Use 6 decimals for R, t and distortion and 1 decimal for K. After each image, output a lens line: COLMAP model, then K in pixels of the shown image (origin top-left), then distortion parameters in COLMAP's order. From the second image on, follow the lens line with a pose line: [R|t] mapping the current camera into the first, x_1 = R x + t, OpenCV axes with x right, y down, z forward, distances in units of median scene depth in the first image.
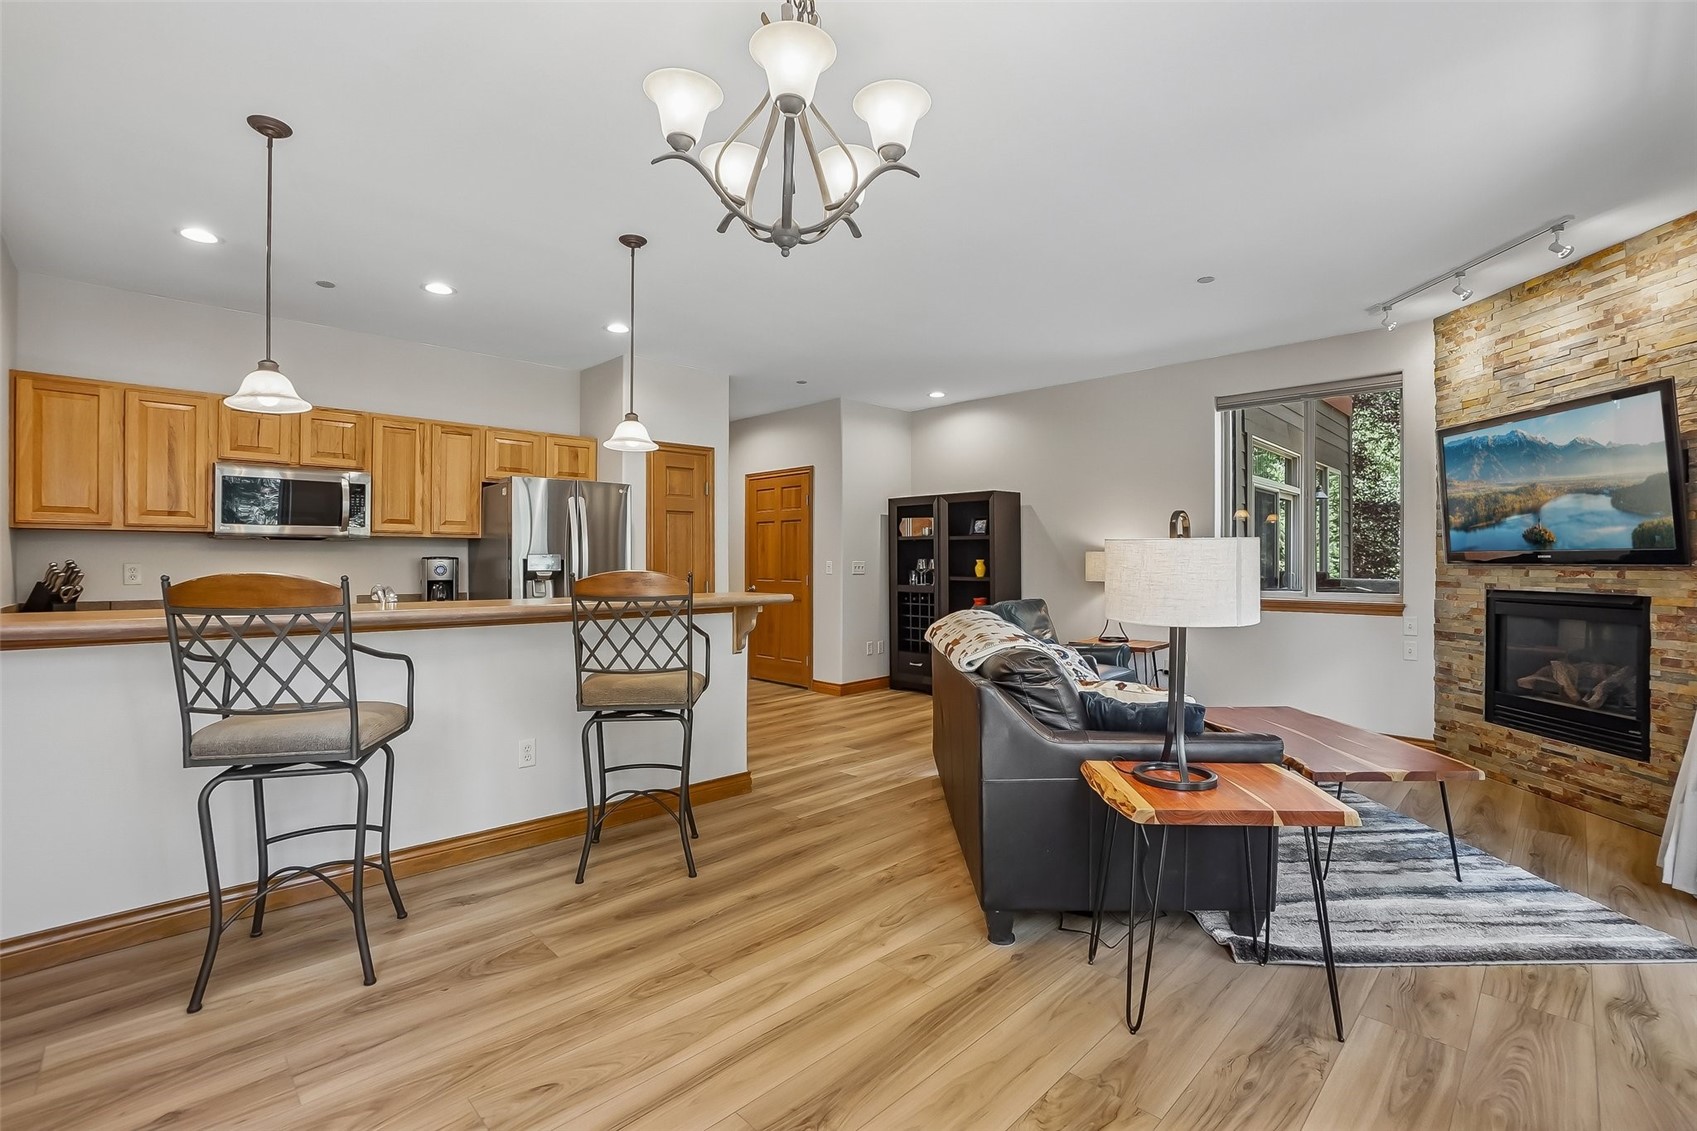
lens RADIAL K [[751.3, 0, 841.3], [0, 751.3, 553.6], [0, 0, 1]] dist [-0.035574, 0.001100]
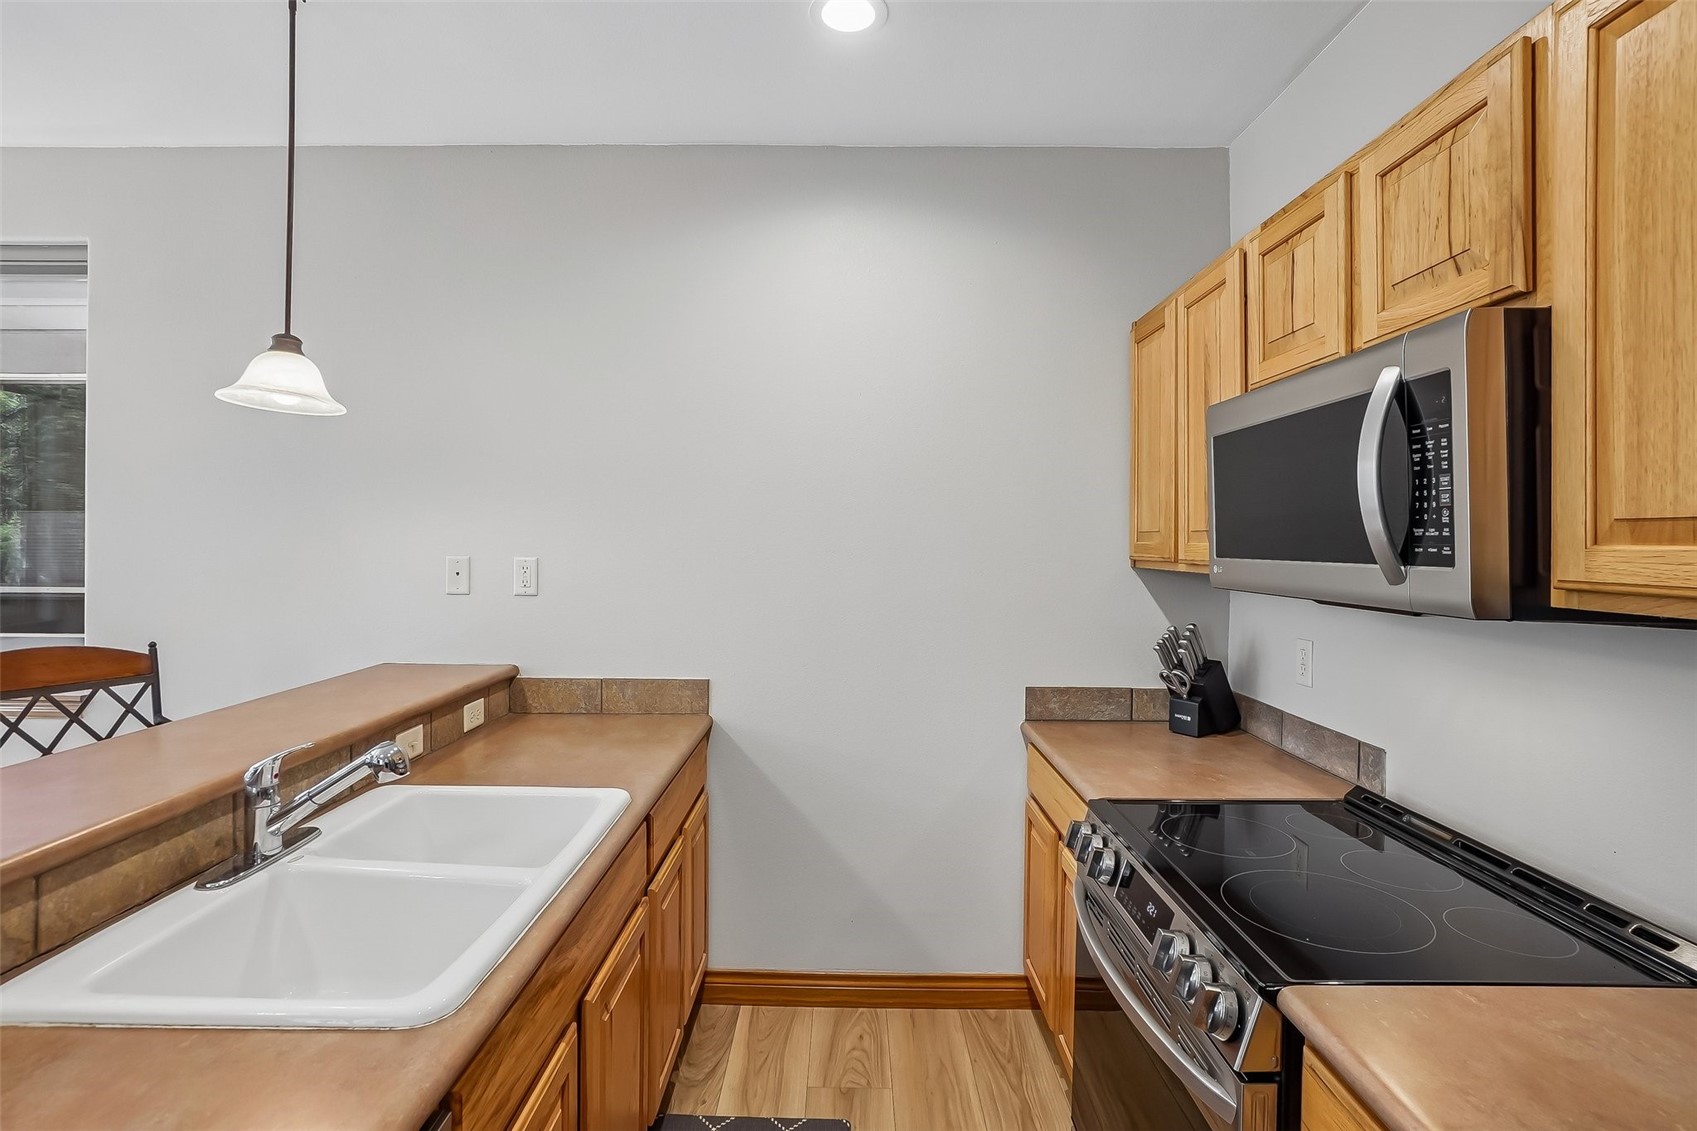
lens RADIAL K [[819.5, 0, 833.1], [0, 819.5, 541.4], [0, 0, 1]] dist [-0.040243, 0.014561]
pose [[-0.702696, -0.005302, -0.711470, -0.320694], [-0.000437, 0.999975, -0.007021, -0.038171], [0.711490, -0.004622, -0.702681, 0.952236]]
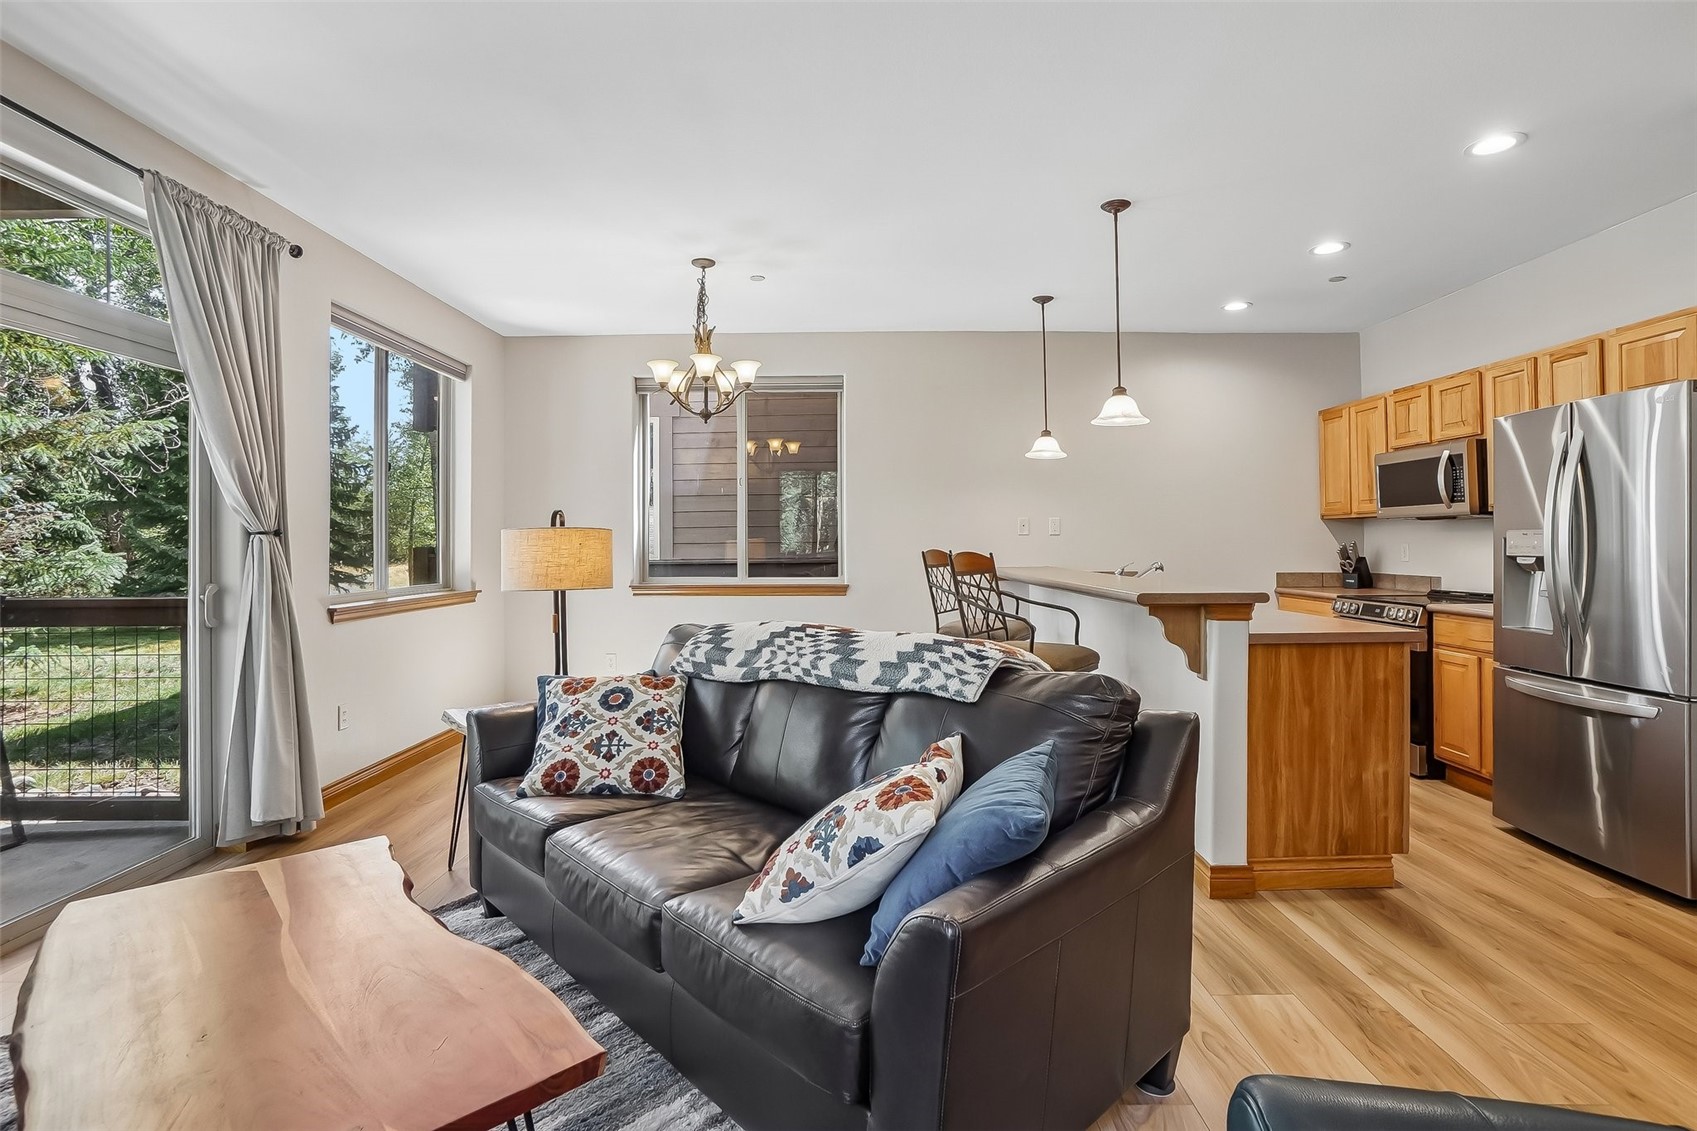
lens RADIAL K [[819.5, 0, 846.2], [0, 819.5, 528.8], [0, 0, 1]] dist [-0.040243, 0.014561]
pose [[-0.695057, -0.008409, -0.718905, 0.498279], [0.012787, 0.999629, -0.024055, 0.008296], [0.718841, -0.025913, -0.694692, 1.041599]]
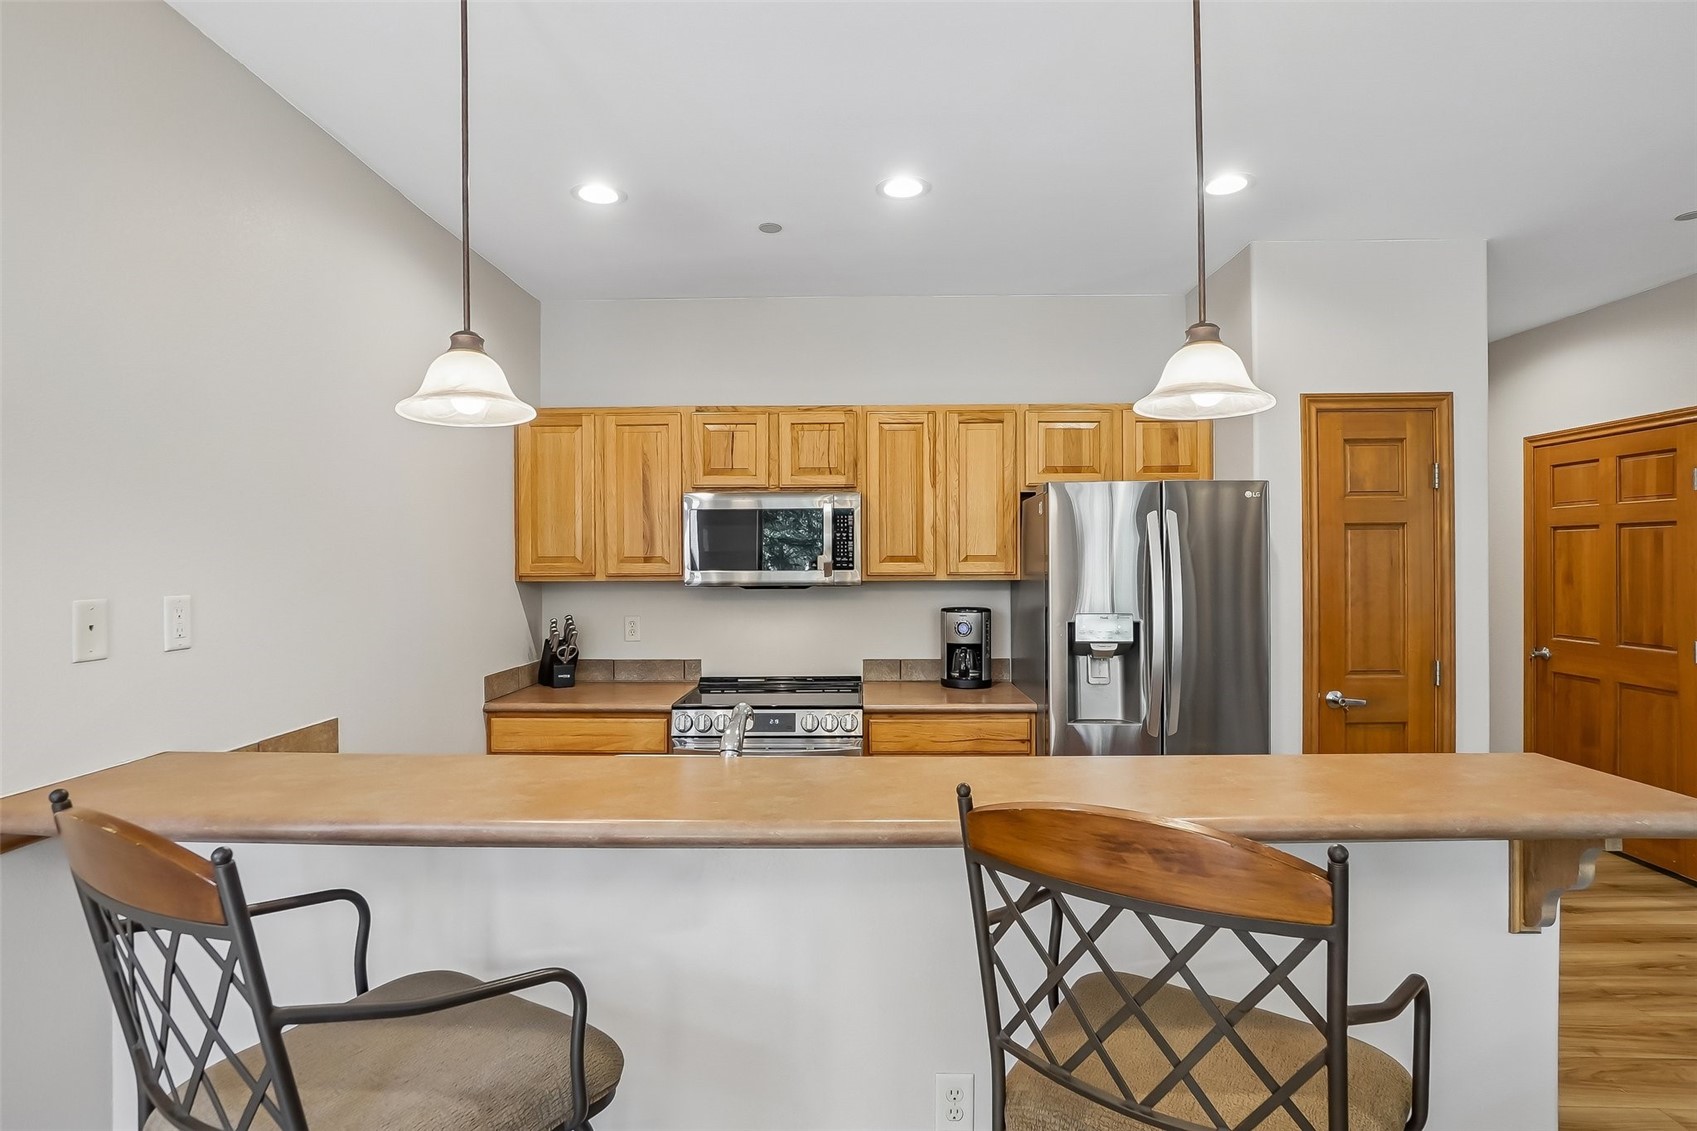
lens RADIAL K [[871.1, 0, 835.0], [0, 871.1, 564.4], [0, 0, 1]] dist [-0.028353, 0.004410]
pose [[0.699639, 0.000238, -0.714497, -0.060754], [0.012126, 0.999852, 0.012207, -0.047284], [0.714394, -0.017204, 0.699532, 0.374961]]
